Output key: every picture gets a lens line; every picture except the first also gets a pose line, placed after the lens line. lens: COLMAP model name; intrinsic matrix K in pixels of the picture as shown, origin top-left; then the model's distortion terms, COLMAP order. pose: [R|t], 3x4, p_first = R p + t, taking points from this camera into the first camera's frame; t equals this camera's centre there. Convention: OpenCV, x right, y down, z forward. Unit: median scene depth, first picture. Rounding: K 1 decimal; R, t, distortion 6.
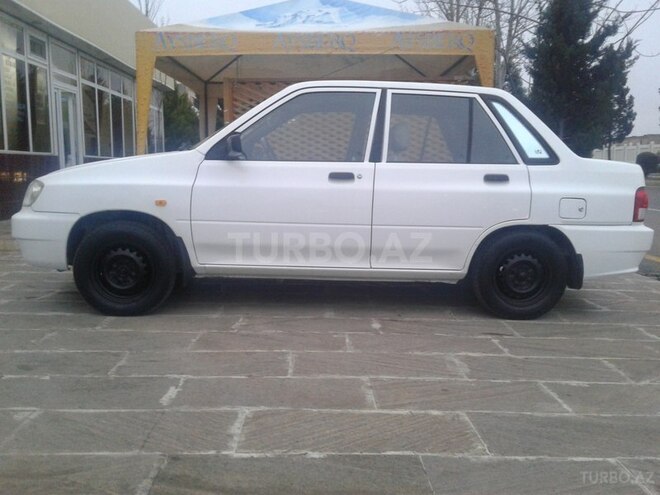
lens RADIAL K [[621.4, 0, 330.0], [0, 621.4, 247.5], [0, 0, 1]] dist [0.100343, -0.224036]
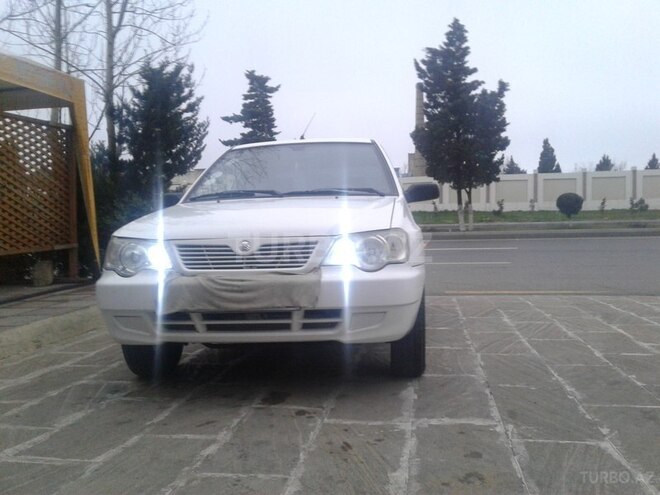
lens RADIAL K [[621.4, 0, 330.0], [0, 621.4, 247.5], [0, 0, 1]] dist [0.100343, -0.224036]
pose [[0.187123, -0.057500, 0.980652, -1.255746], [0.156127, 0.987337, 0.028101, -0.118978], [-0.969850, 0.147848, 0.193731, 0.935850]]
